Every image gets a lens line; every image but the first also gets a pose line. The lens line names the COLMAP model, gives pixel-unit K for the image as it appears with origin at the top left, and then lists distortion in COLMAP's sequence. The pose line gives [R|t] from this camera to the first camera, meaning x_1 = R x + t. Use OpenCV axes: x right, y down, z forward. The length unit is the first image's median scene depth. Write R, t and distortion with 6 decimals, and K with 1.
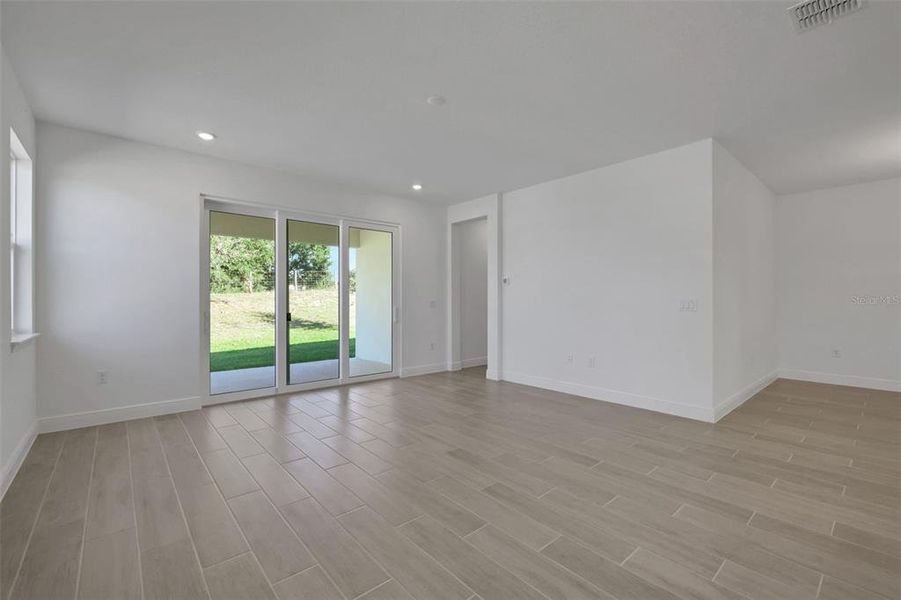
lens RADIAL K [[385.7, 0, 450.5], [0, 385.7, 299.0], [0, 0, 1]] dist [0.009365, 0.000112]
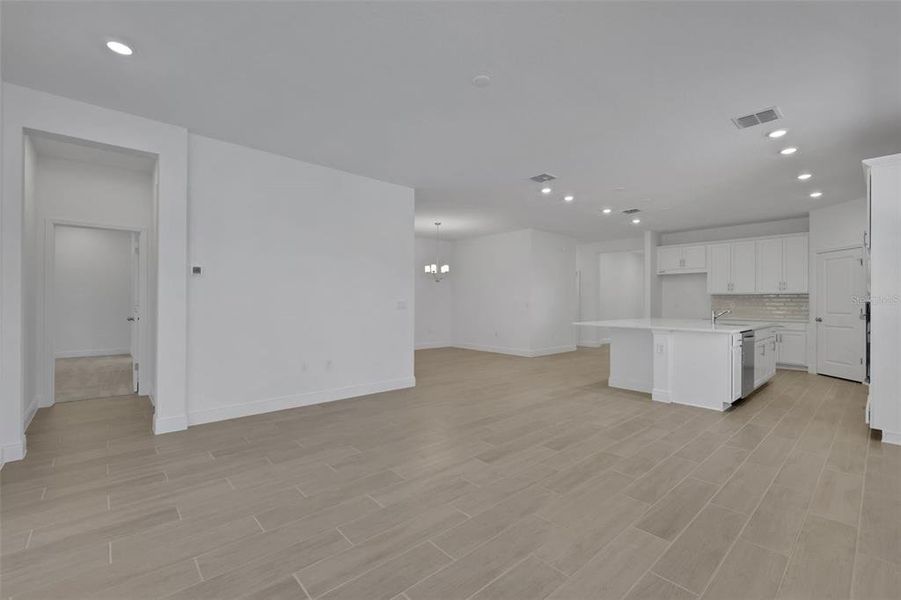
lens RADIAL K [[385.7, 0, 450.5], [0, 385.7, 299.0], [0, 0, 1]] dist [0.009365, 0.000112]
pose [[-0.014647, 0.007506, 0.999865, -0.660081], [-0.007440, 0.999943, -0.007615, 0.003288], [-0.999865, -0.007550, -0.014590, 0.761270]]
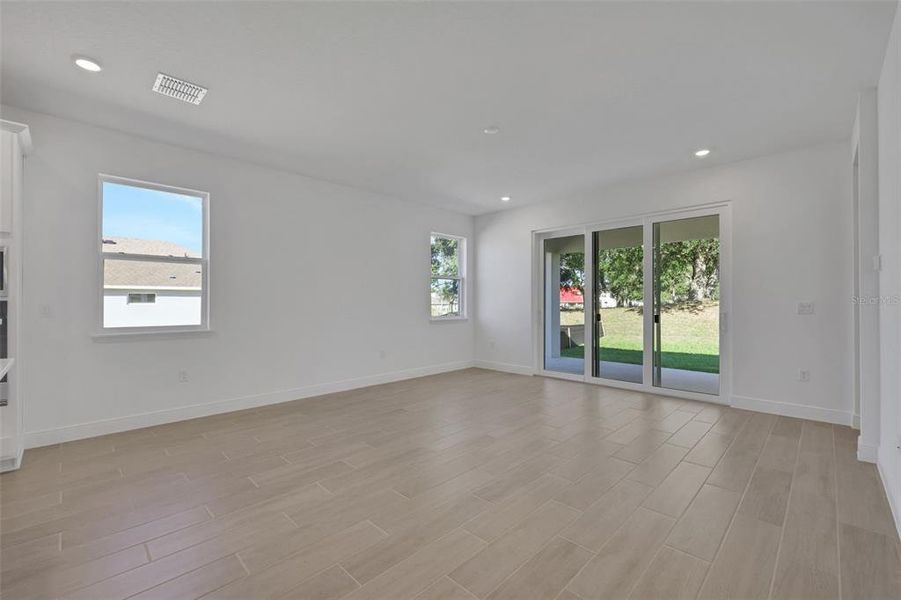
lens RADIAL K [[385.7, 0, 450.5], [0, 385.7, 299.0], [0, 0, 1]] dist [0.009365, 0.000112]
pose [[0.069392, -0.006985, -0.997565, 0.778032], [0.001411, 0.999975, -0.006904, -0.000780], [0.997588, -0.000928, 0.069400, 0.563124]]
